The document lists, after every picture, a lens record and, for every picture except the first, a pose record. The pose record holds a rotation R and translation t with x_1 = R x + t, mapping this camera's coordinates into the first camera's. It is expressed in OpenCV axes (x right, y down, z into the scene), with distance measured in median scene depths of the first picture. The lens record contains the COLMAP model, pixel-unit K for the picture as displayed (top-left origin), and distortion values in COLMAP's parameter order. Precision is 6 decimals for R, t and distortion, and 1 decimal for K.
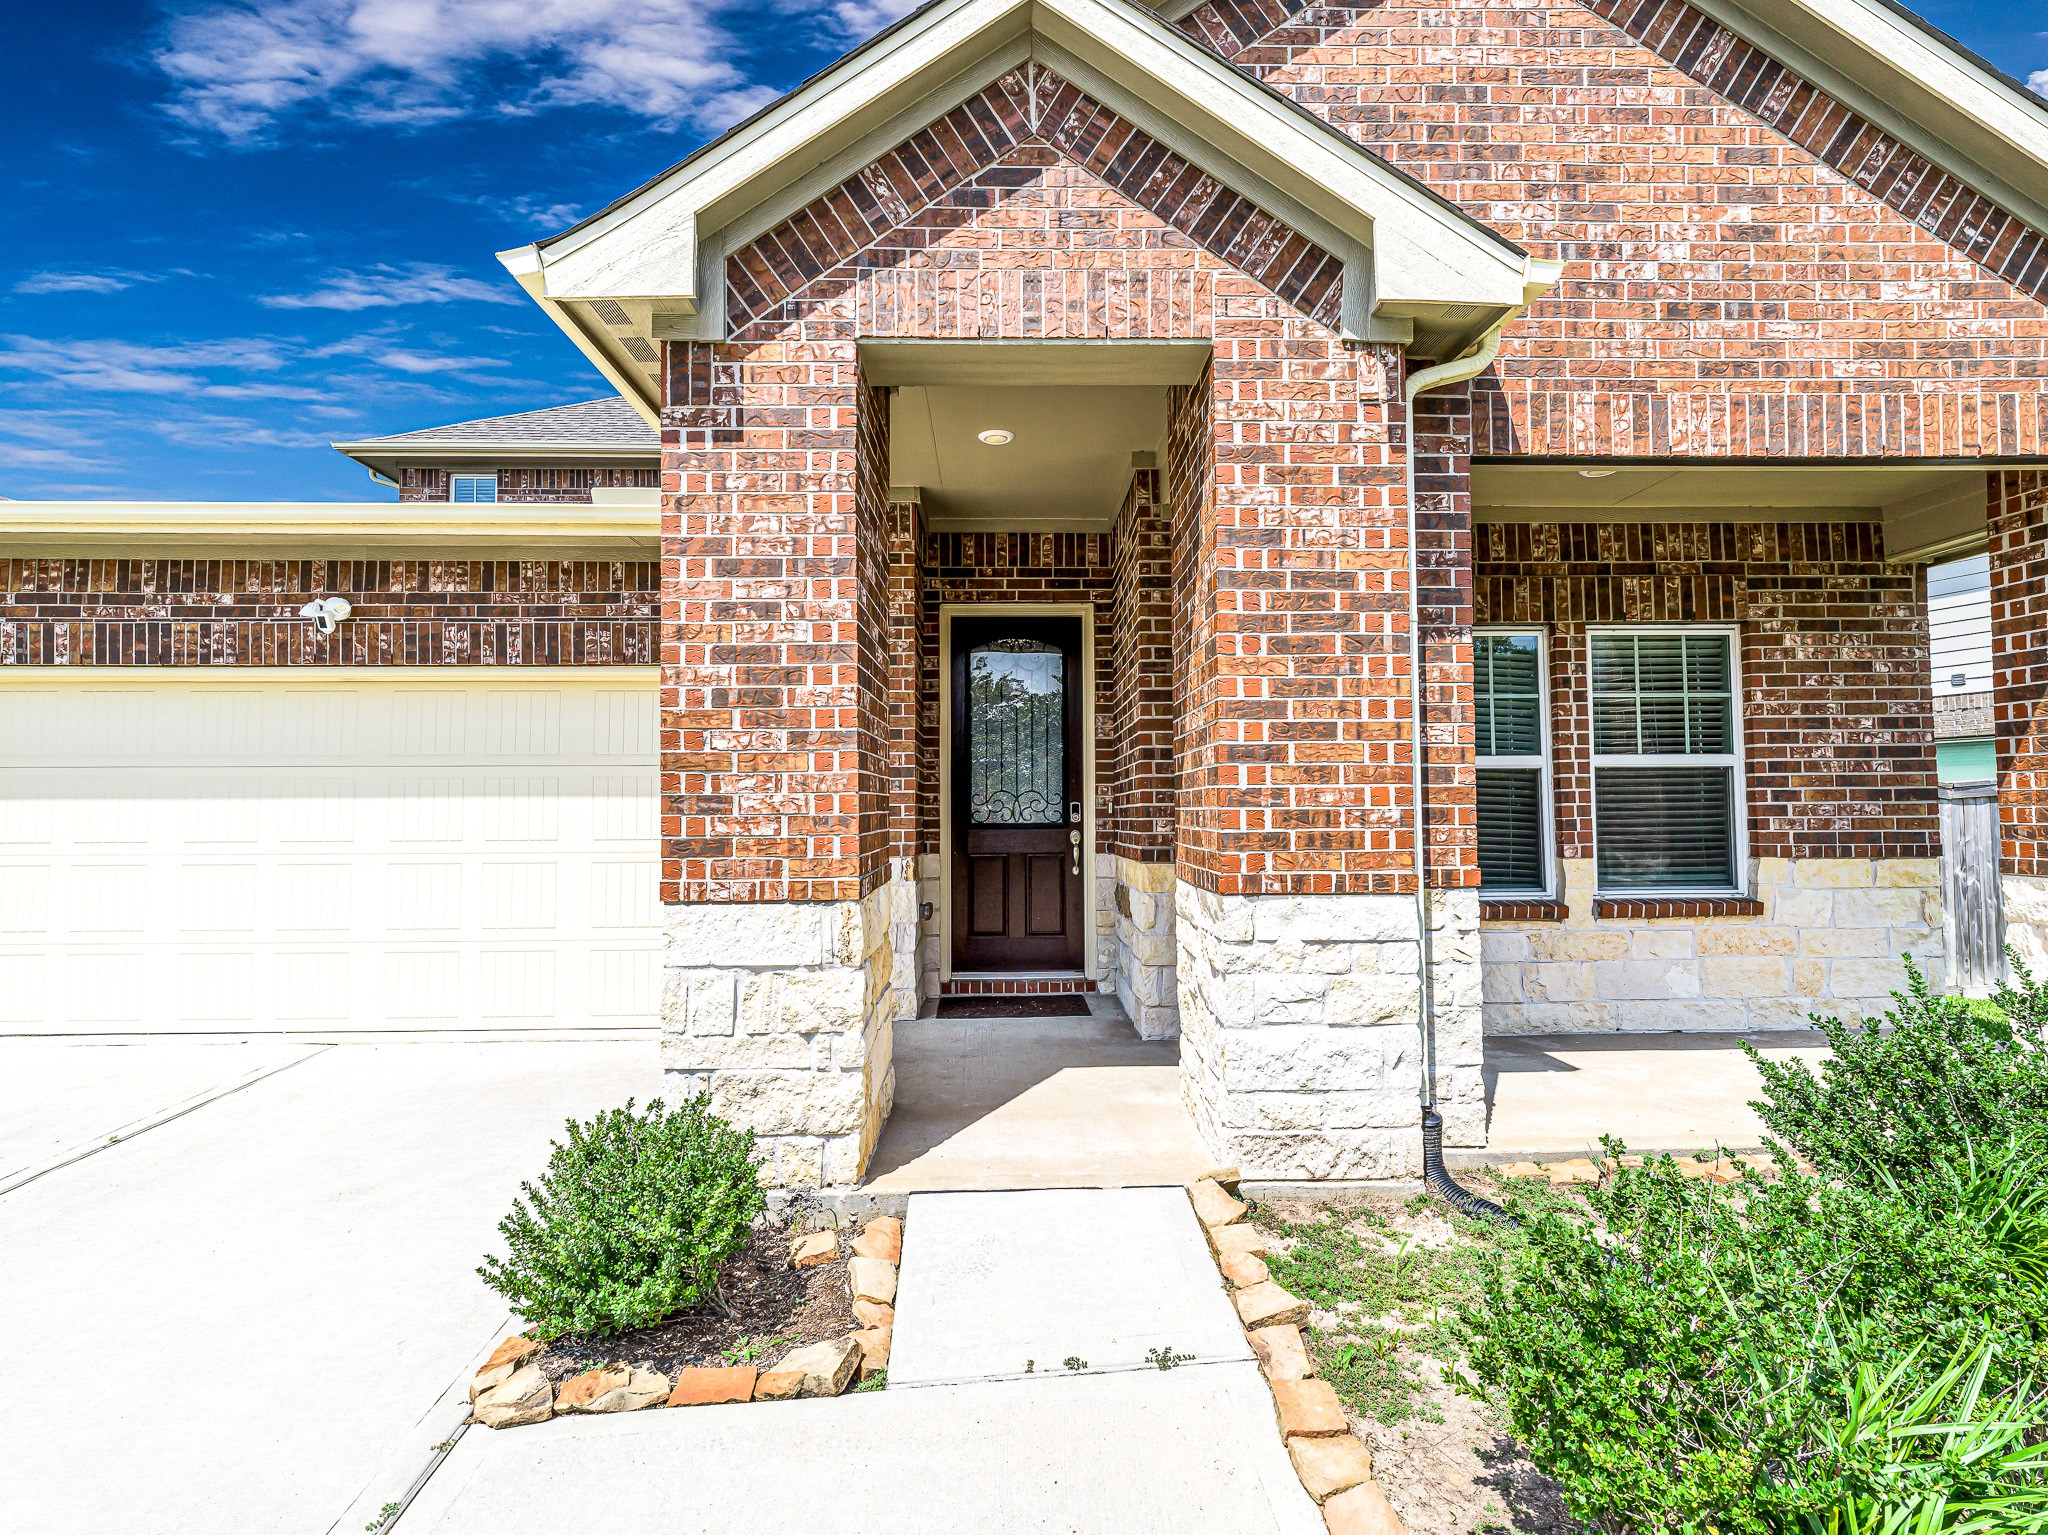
lens RADIAL K [[1042.4, 0, 1028.7], [0, 1042.4, 765.6], [0, 0, 1]] dist [0.002079, -0.003291]
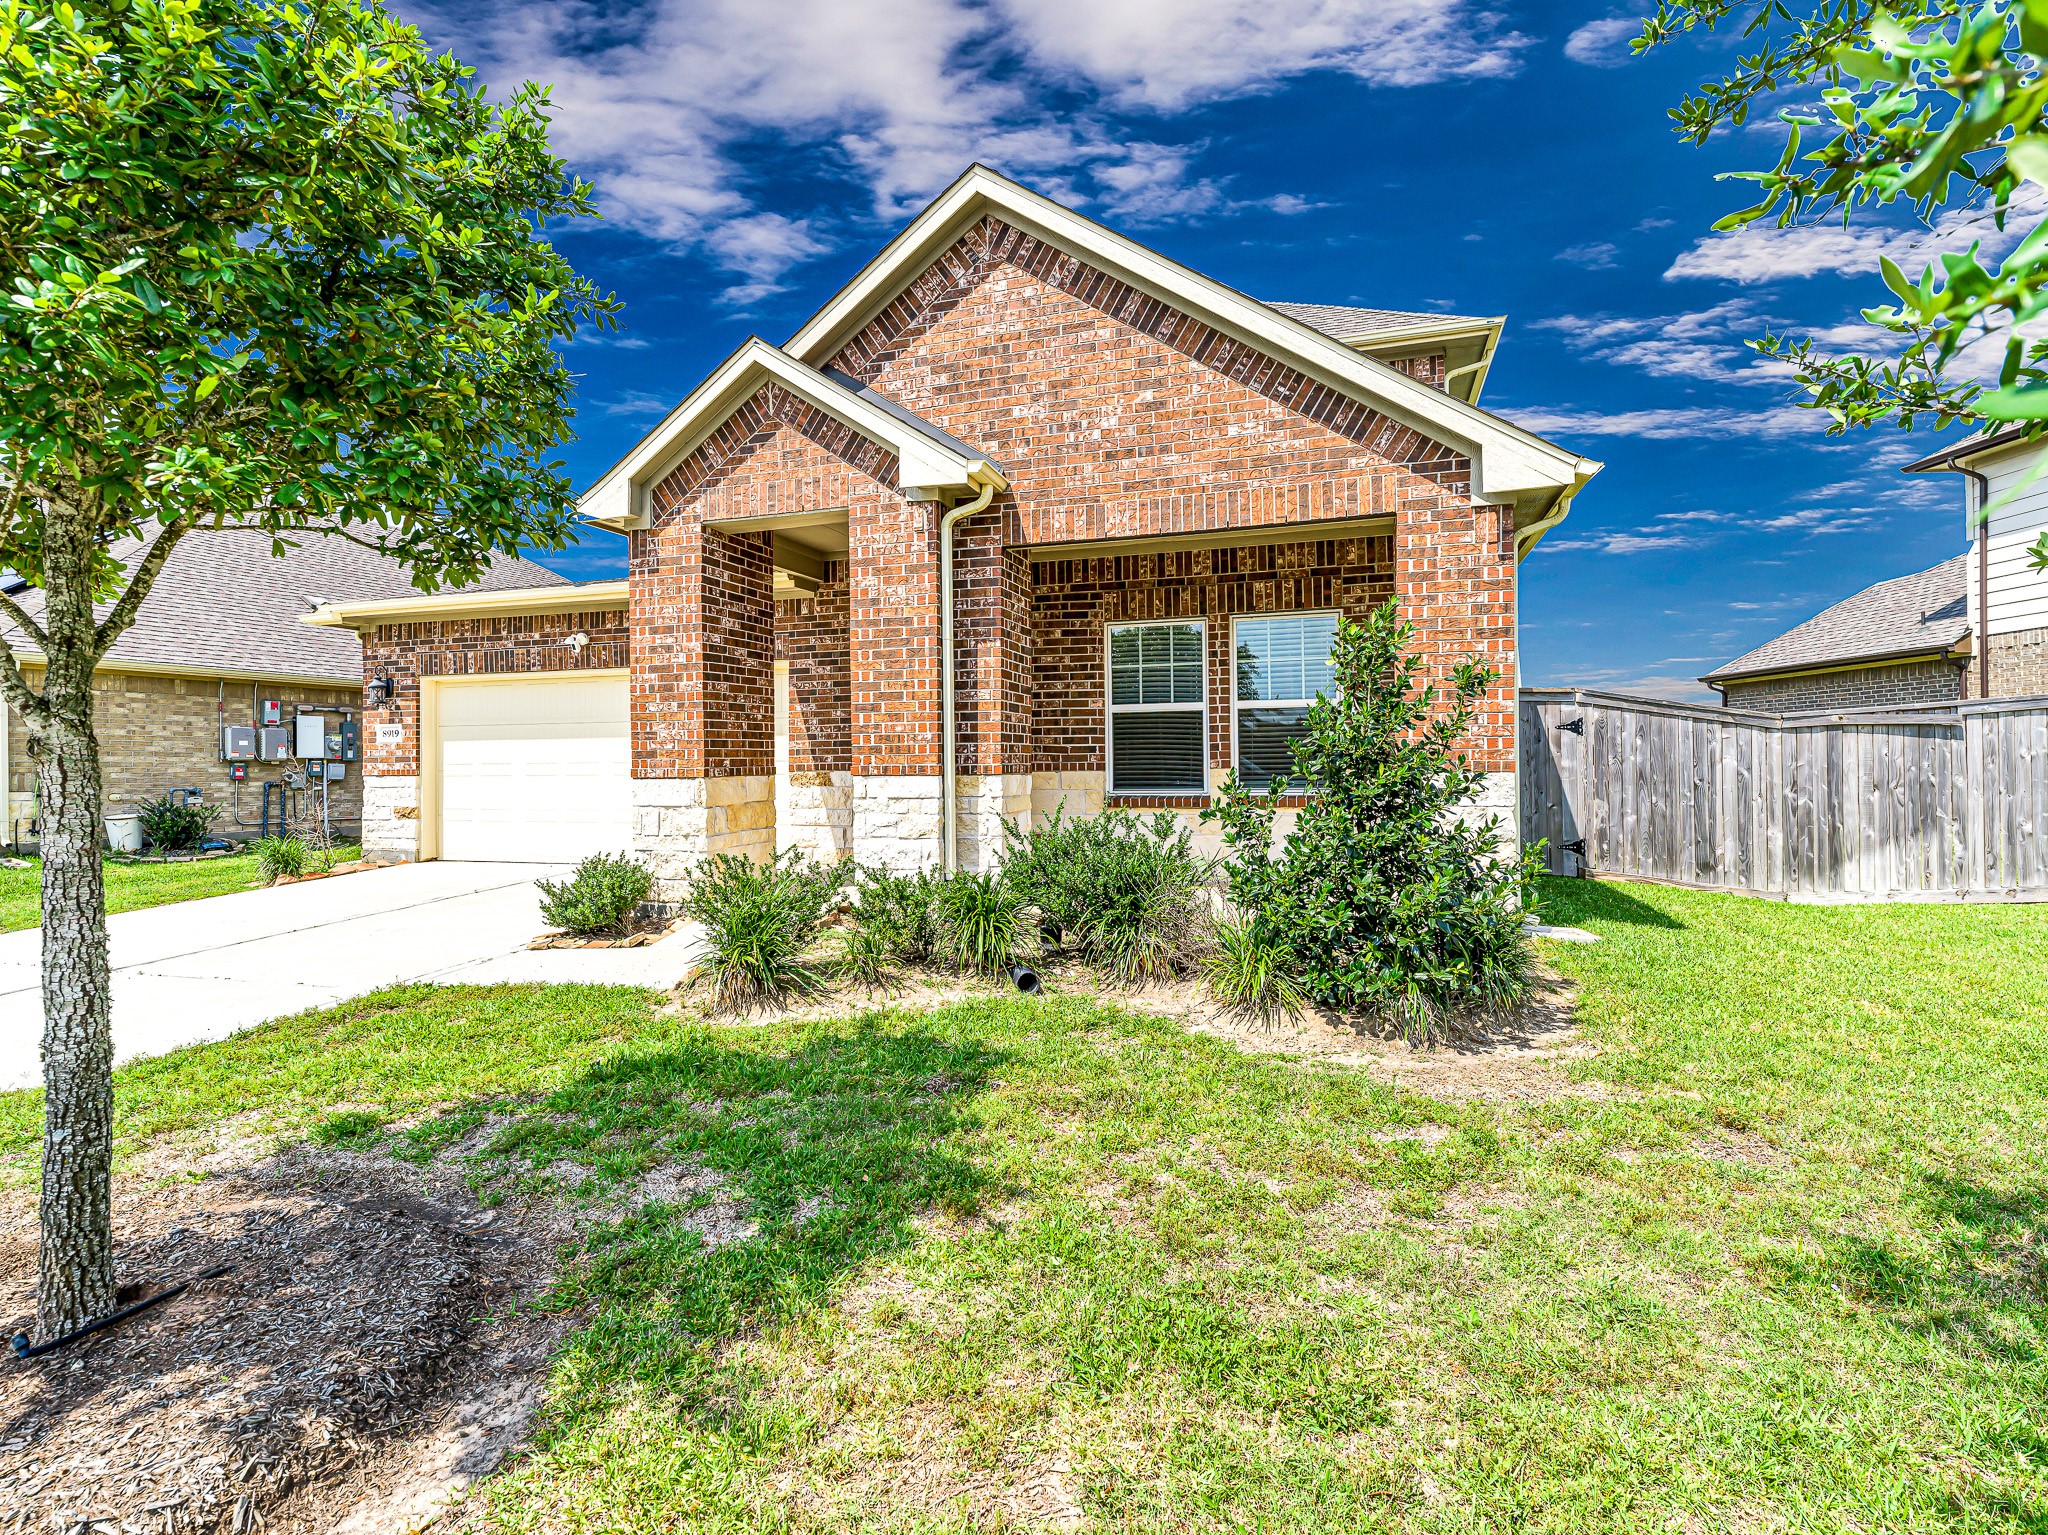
lens RADIAL K [[1042.4, 0, 1028.7], [0, 1042.4, 765.6], [0, 0, 1]] dist [0.002079, -0.003291]
pose [[0.941651, -0.003254, -0.336575, 1.086882], [0.019158, 0.998850, 0.043941, 0.016357], [0.336045, -0.047825, 0.940631, -0.761765]]
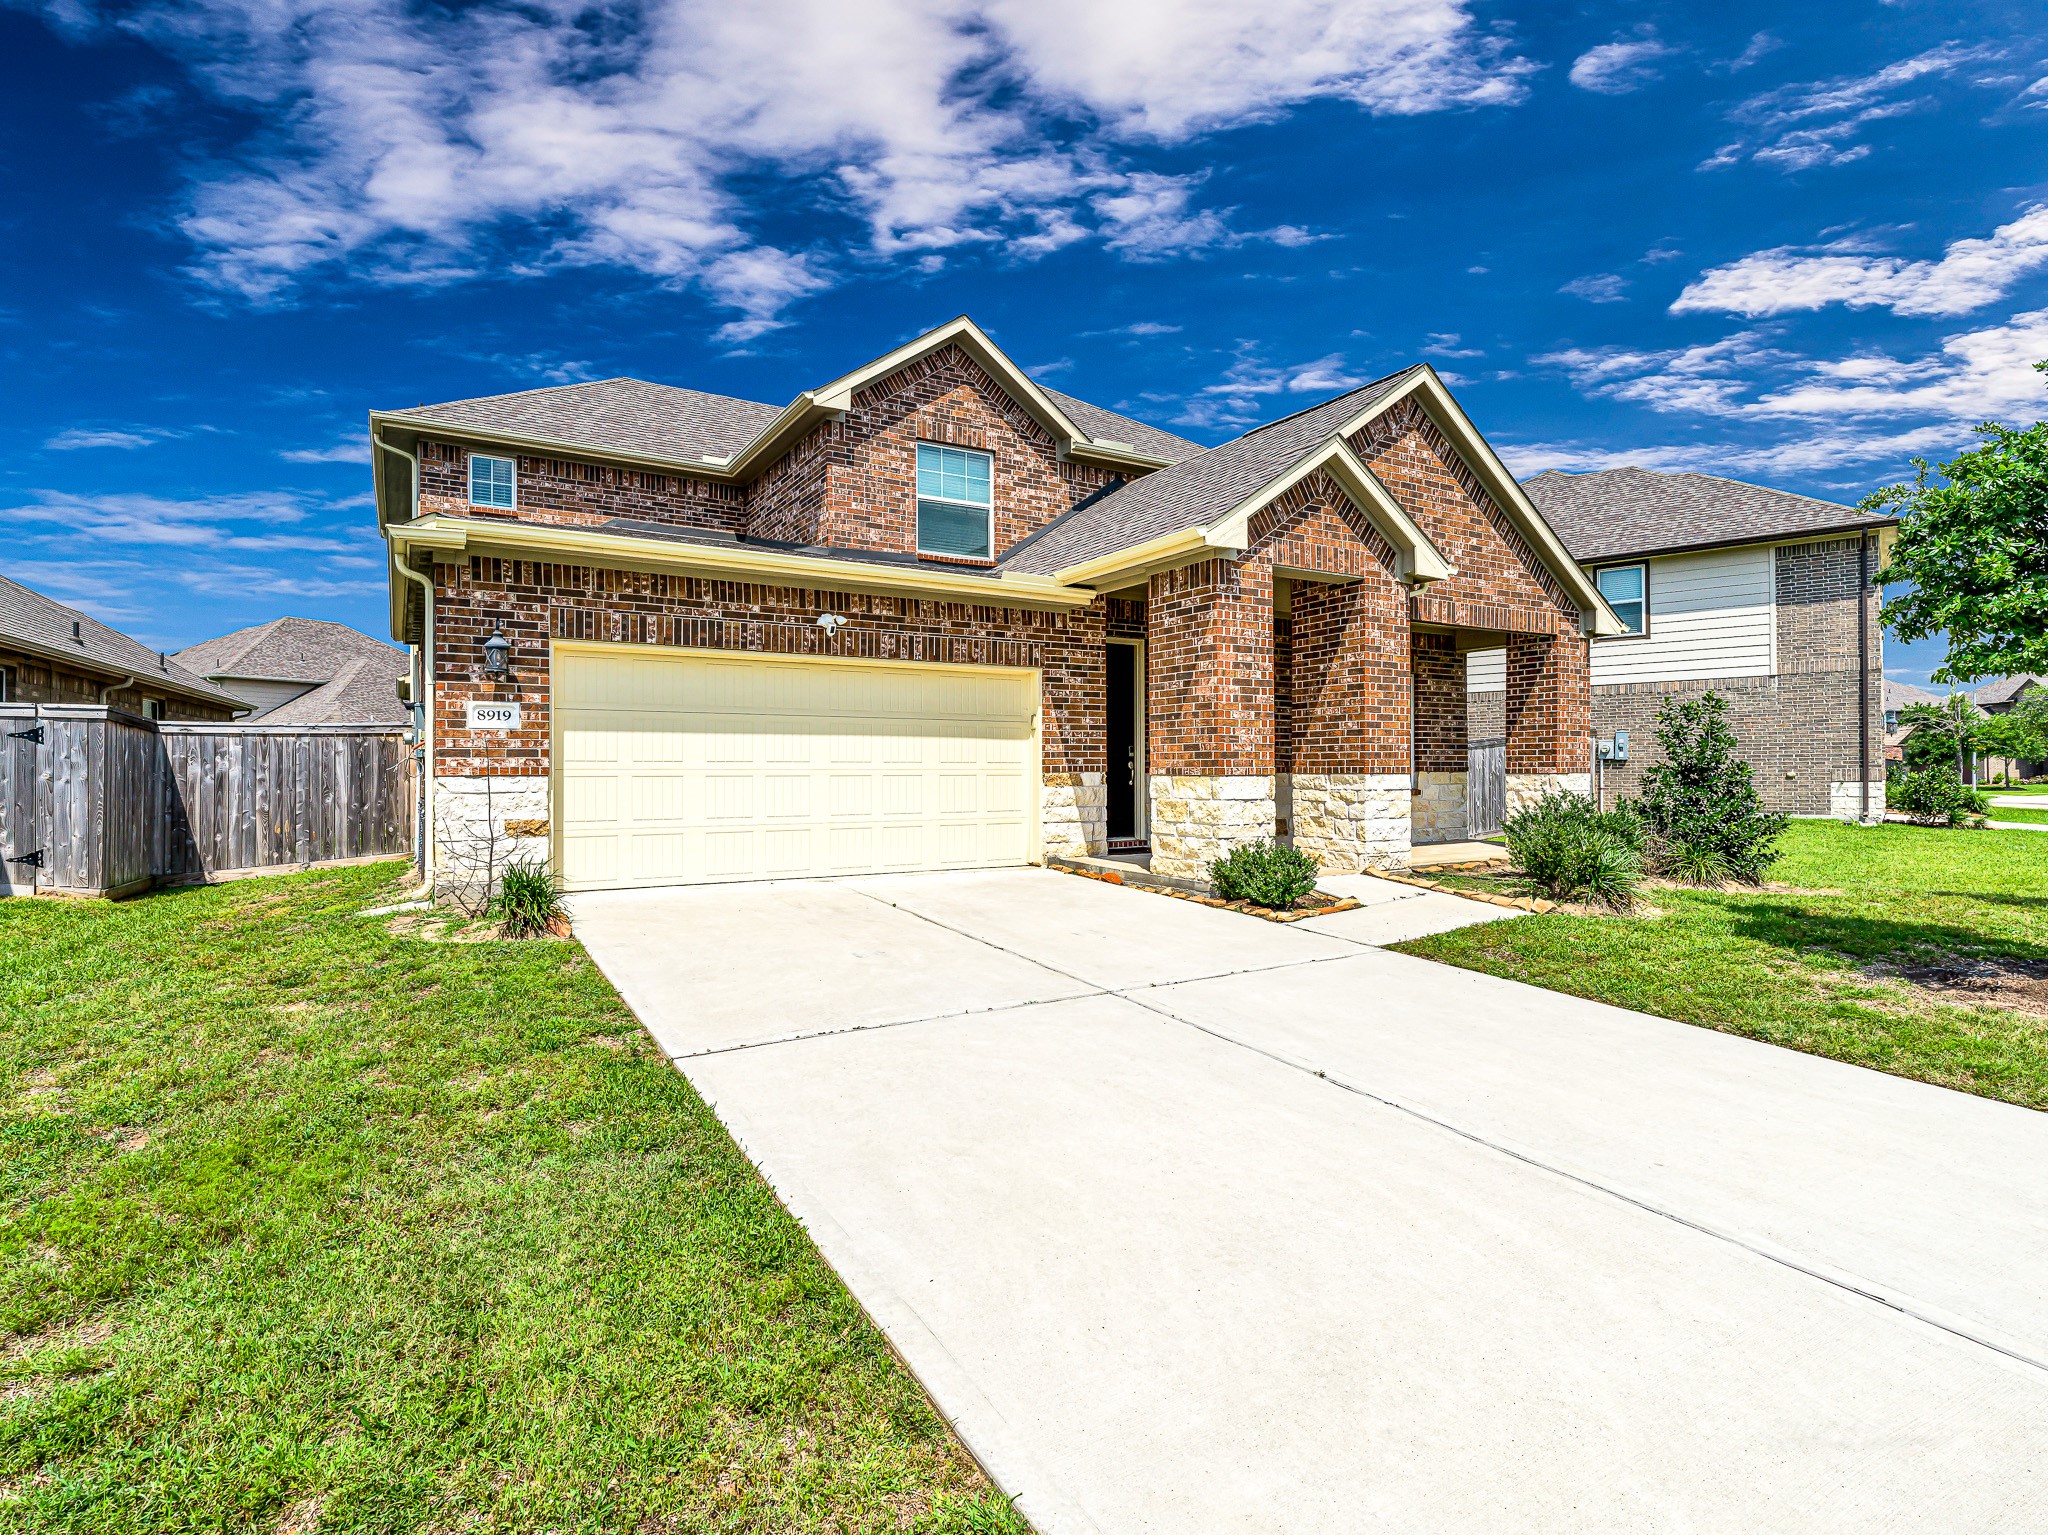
lens RADIAL K [[1025.1, 0, 1044.4], [0, 1025.1, 773.1], [0, 0, 1]] dist [-0.001310, -0.000529]
pose [[0.865000, 0.002458, 0.501766, -1.761229], [-0.024113, 0.999036, 0.036676, 0.035151], [-0.501192, -0.043824, 0.864226, -0.880151]]
